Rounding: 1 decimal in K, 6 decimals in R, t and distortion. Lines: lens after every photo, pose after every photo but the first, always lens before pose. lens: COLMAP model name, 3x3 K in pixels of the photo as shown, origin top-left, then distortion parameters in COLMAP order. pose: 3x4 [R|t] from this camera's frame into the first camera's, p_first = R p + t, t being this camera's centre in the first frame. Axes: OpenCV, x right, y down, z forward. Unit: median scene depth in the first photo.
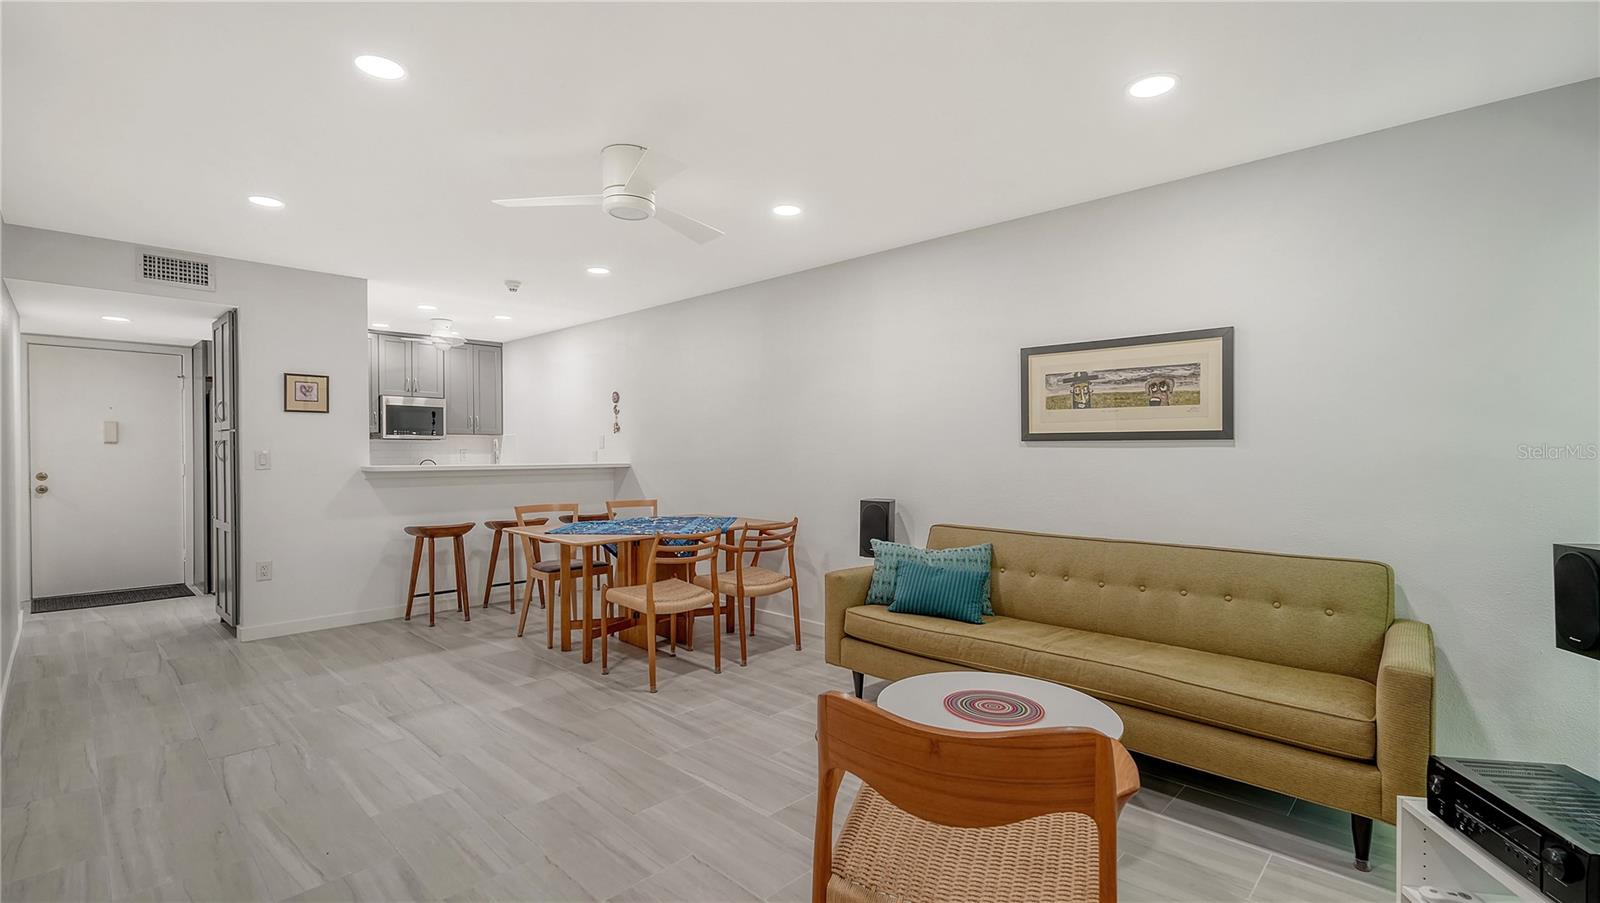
lens RADIAL K [[691.7, 0, 797.3], [0, 691.7, 456.1], [0, 0, 1]] dist [0.000303, -0.000124]
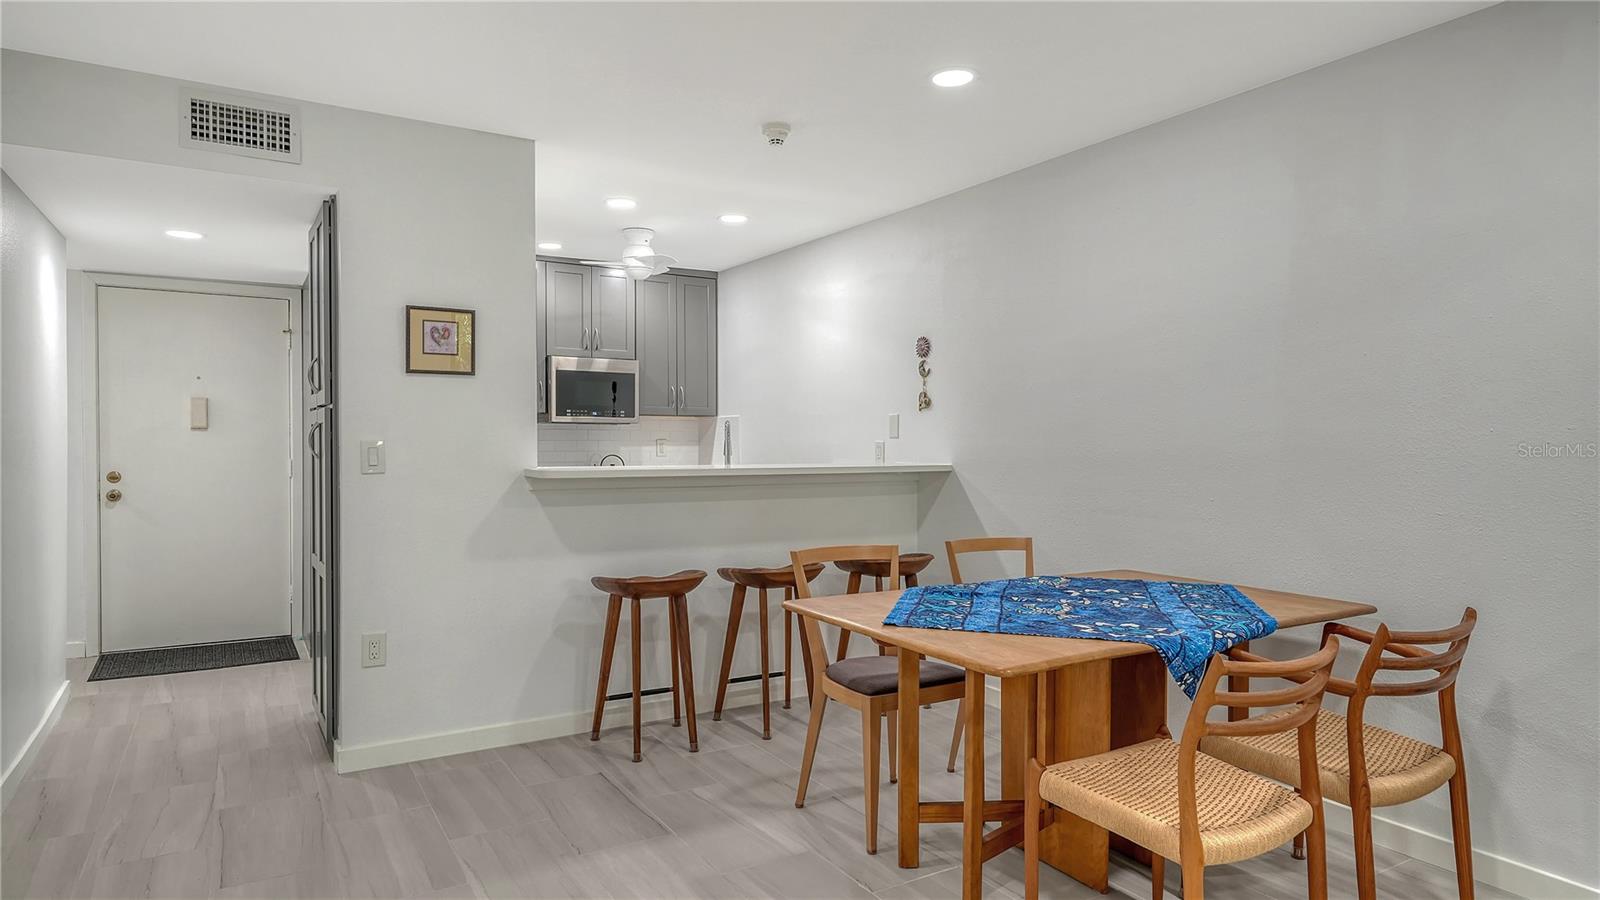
lens RADIAL K [[924.0, 0, 800.0], [0, 924.0, 450.0], [0, 0, 1]] dist [0.010116, -0.000275]
pose [[0.964743, 0.004925, -0.263148, -0.198029], [-0.004534, 0.999988, 0.002093, -0.002973], [0.263155, -0.000826, 0.964753, 0.304841]]
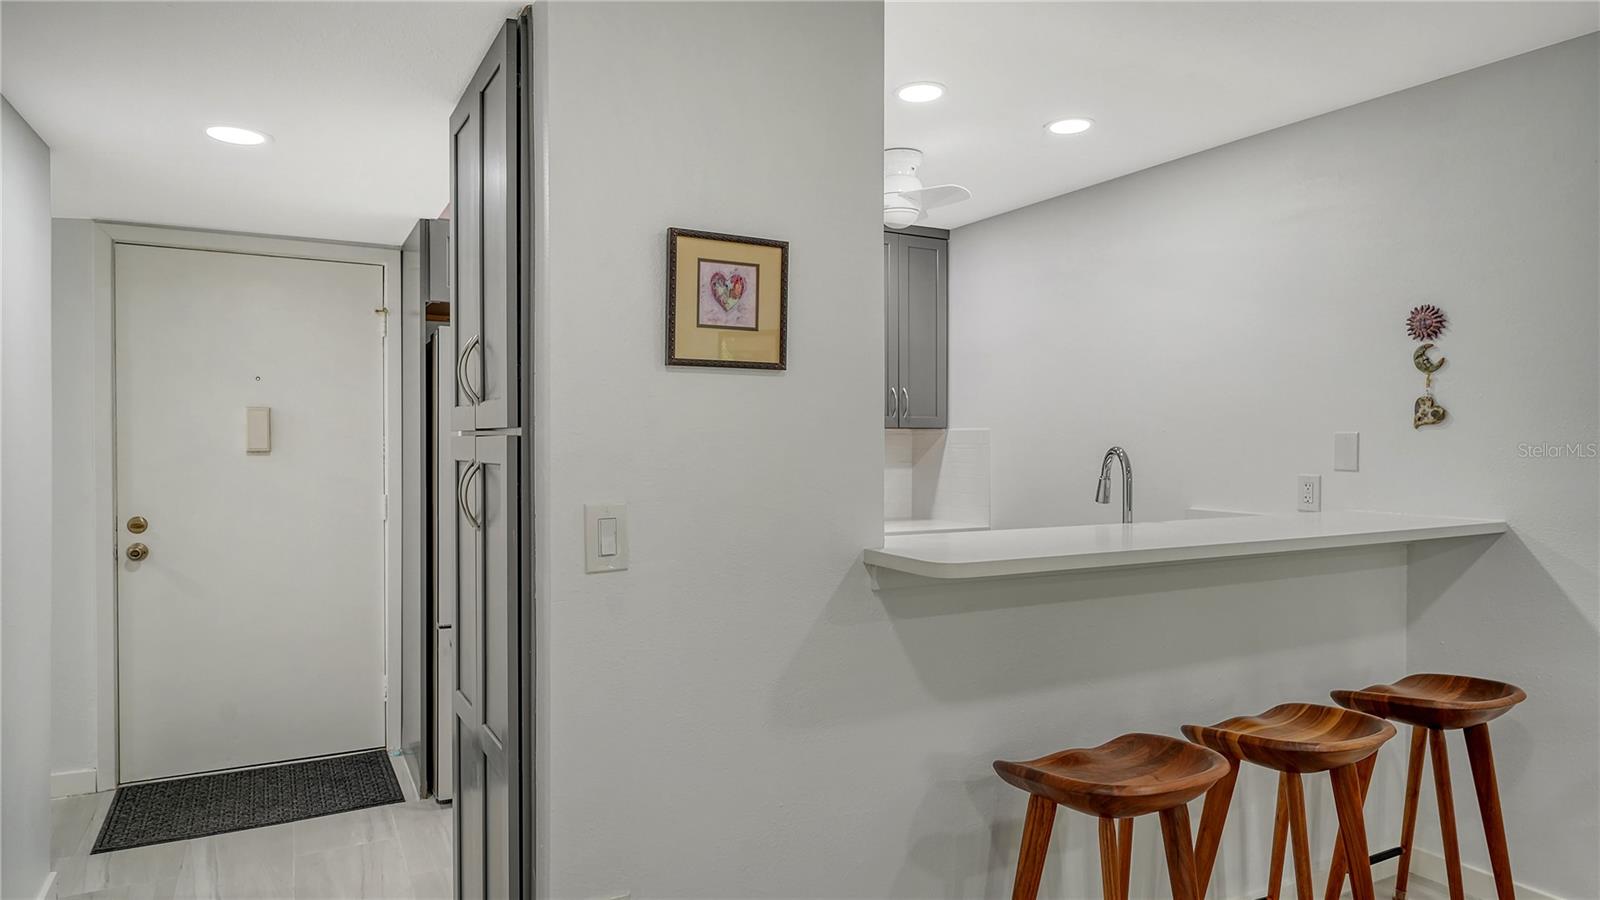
lens RADIAL K [[944.1, 0, 800.0], [0, 944.1, 450.0], [0, 0, 1]] dist [0.002527, 0.000775]
pose [[0.950310, 0.005604, -0.311254, -0.503083], [-0.005457, 0.999984, 0.001343, -0.026648], [0.311256, 0.000422, 0.950326, 0.572767]]
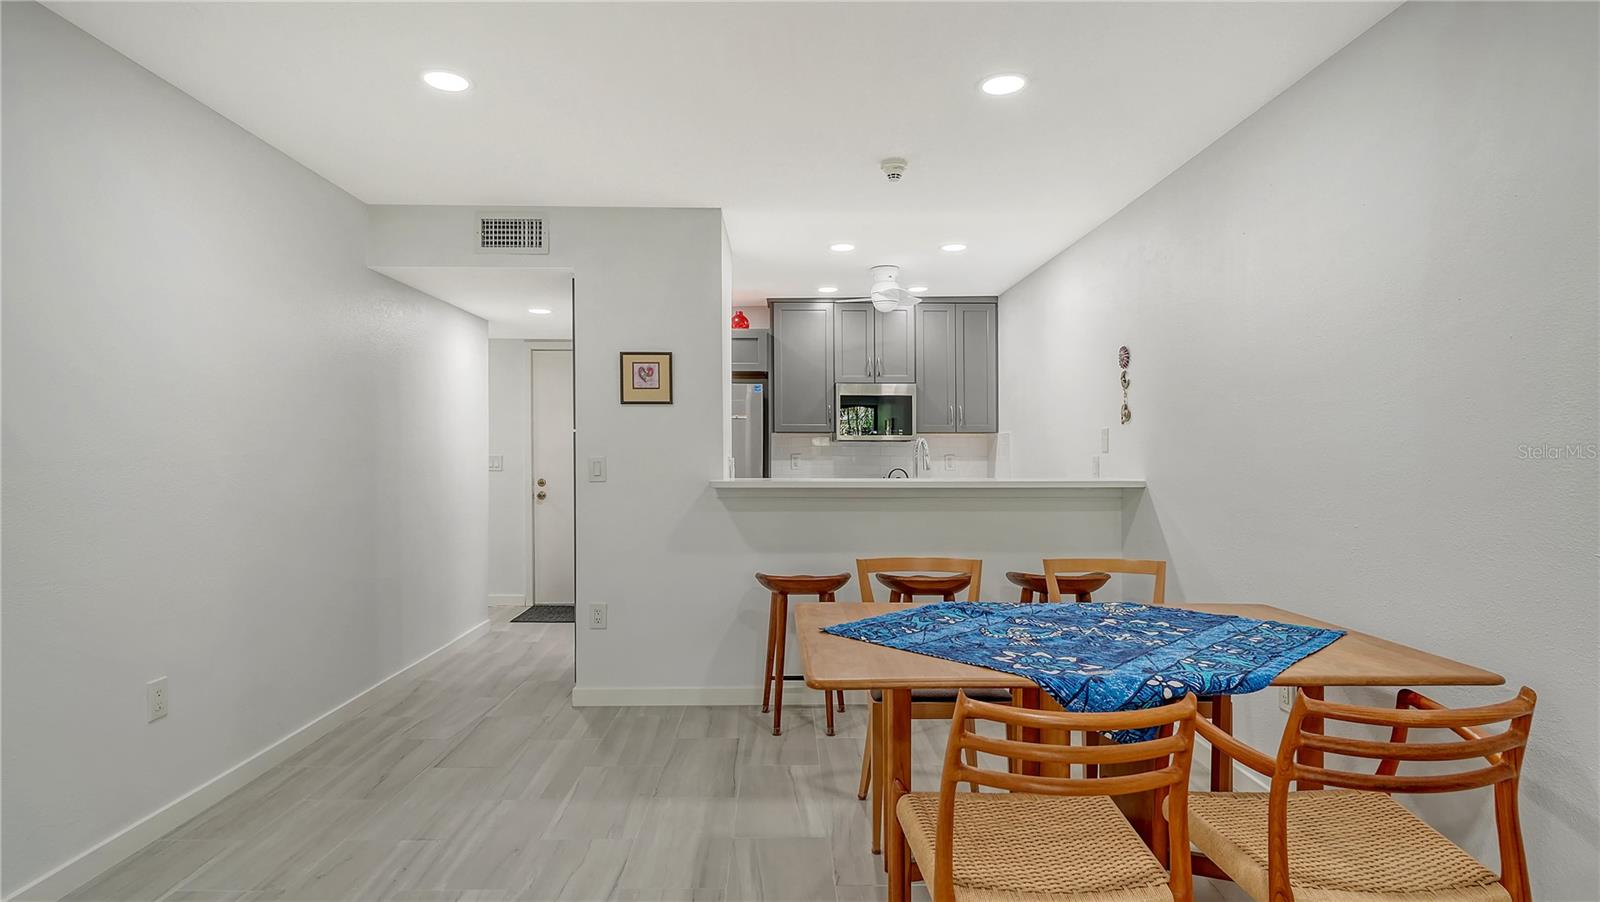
lens RADIAL K [[837.8, 0, 796.0], [0, 837.8, 461.4], [0, 0, 1]] dist [-0.001467, -0.000236]
pose [[0.703603, 0.004063, -0.710582, 0.025596], [-0.004887, 0.999988, 0.000880, -0.004159], [0.710576, 0.002853, 0.703614, 0.443534]]
